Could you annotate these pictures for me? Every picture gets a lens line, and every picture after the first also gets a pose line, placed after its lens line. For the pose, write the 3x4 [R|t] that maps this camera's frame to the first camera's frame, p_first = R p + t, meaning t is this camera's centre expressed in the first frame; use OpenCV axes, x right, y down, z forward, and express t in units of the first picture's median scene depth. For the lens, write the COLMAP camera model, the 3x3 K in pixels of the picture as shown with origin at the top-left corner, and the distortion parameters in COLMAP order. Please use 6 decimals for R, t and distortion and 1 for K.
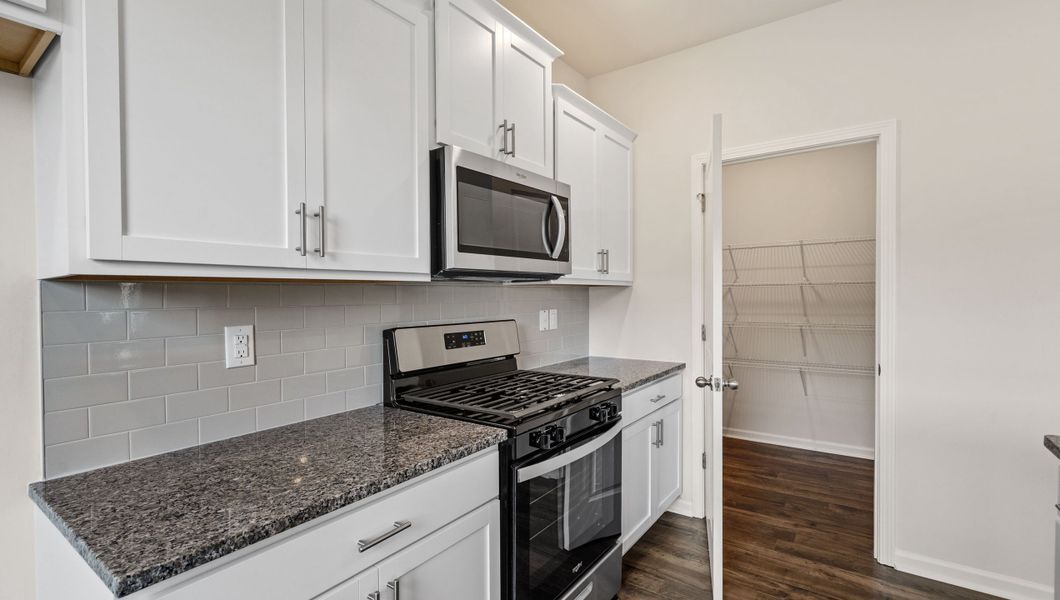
lens RADIAL K [[475.8, 0, 520.3], [0, 475.8, 305.3], [0, 0, 1]] dist [0.000572, -0.000034]
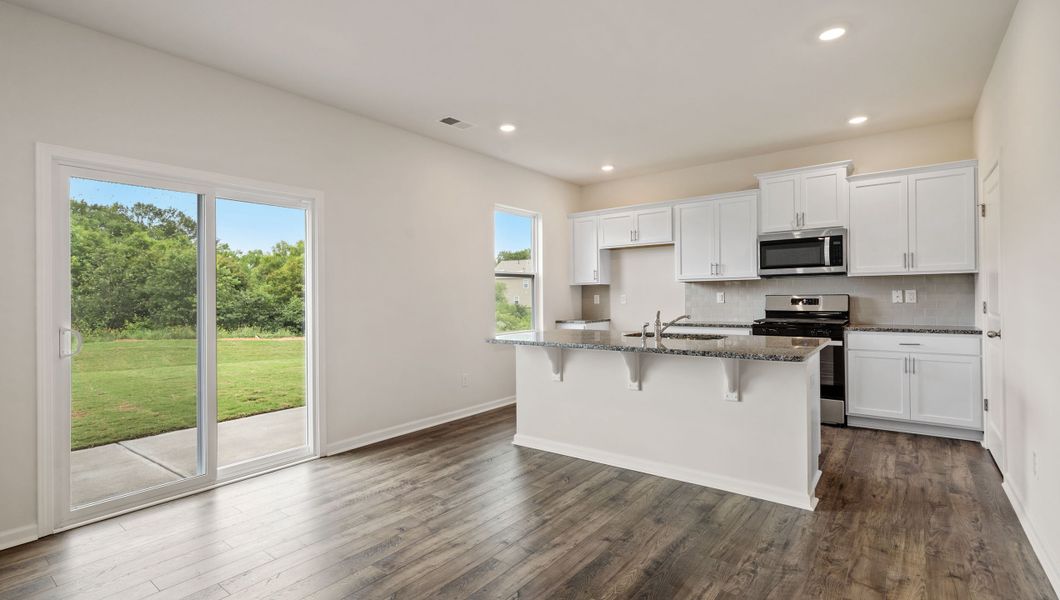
lens RADIAL K [[489.7, 0, 525.3], [0, 489.7, 286.4], [0, 0, 1]] dist [0.003022, 0.000295]
pose [[-0.034985, -0.004147, -0.999379, 2.394754], [-0.004601, 0.999981, -0.003989, 0.012046], [0.999377, 0.004458, -0.035003, -0.313666]]
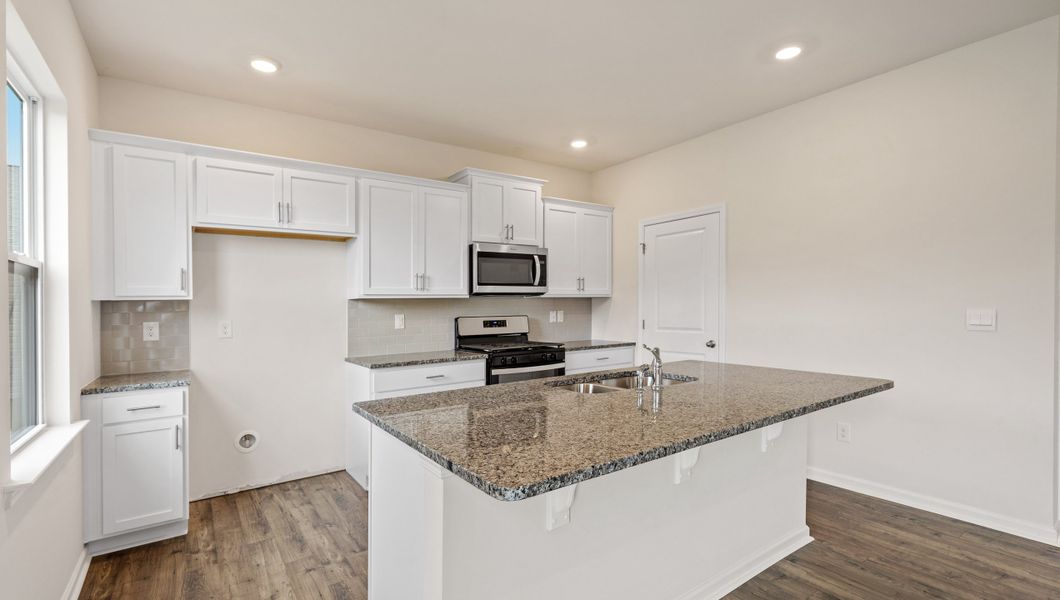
lens RADIAL K [[477.0, 0, 529.4], [0, 477.0, 307.2], [0, 0, 1]] dist [0.001473, 0.000175]
pose [[0.949470, -0.001702, -0.313854, 0.711366], [-0.002338, 0.999919, -0.012496, 0.023539], [0.313850, 0.012598, 0.949389, -1.002763]]
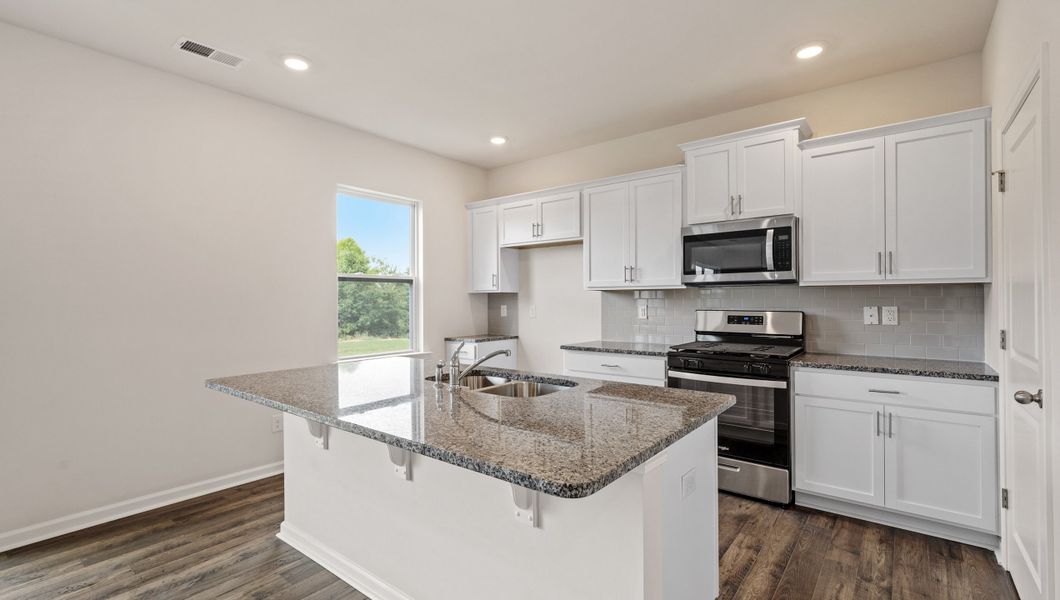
lens RADIAL K [[477.8, 0, 529.1], [0, 477.8, 287.9], [0, 0, 1]] dist [0.003120, 0.000393]
pose [[-0.041585, -0.010022, -0.999085, 1.650707], [-0.013264, 0.999867, -0.009478, -0.017424], [0.999047, 0.012858, -0.041712, 0.291875]]
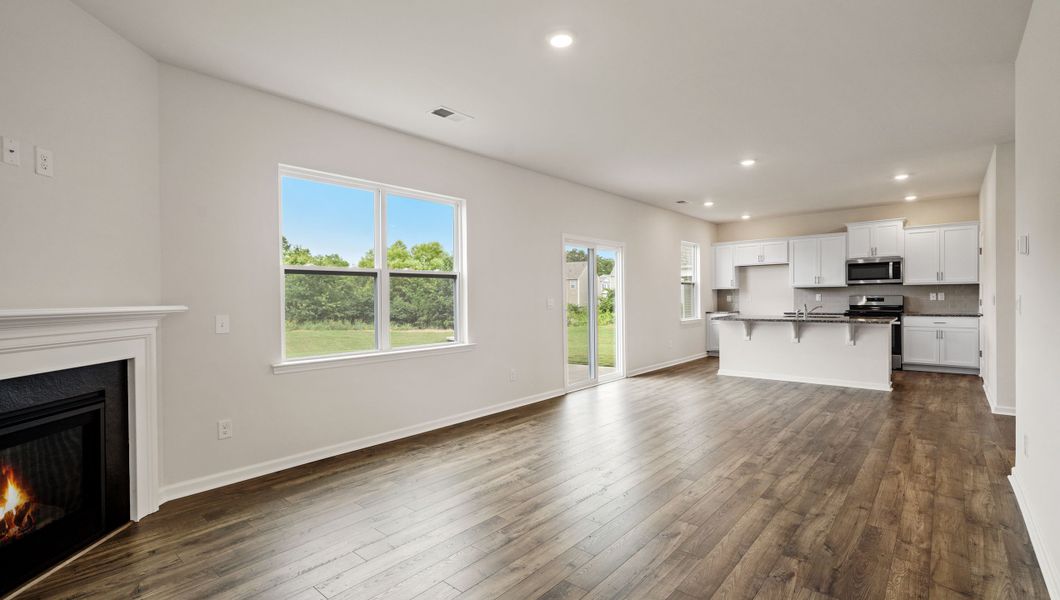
lens RADIAL K [[471.2, 0, 534.1], [0, 471.2, 295.0], [0, 0, 1]] dist [0.001412, 0.007179]
pose [[-0.089361, 0.013064, -0.995914, 4.118341], [-0.004571, 0.999898, 0.013526, -0.007669], [0.995989, 0.005761, -0.089292, -1.510995]]
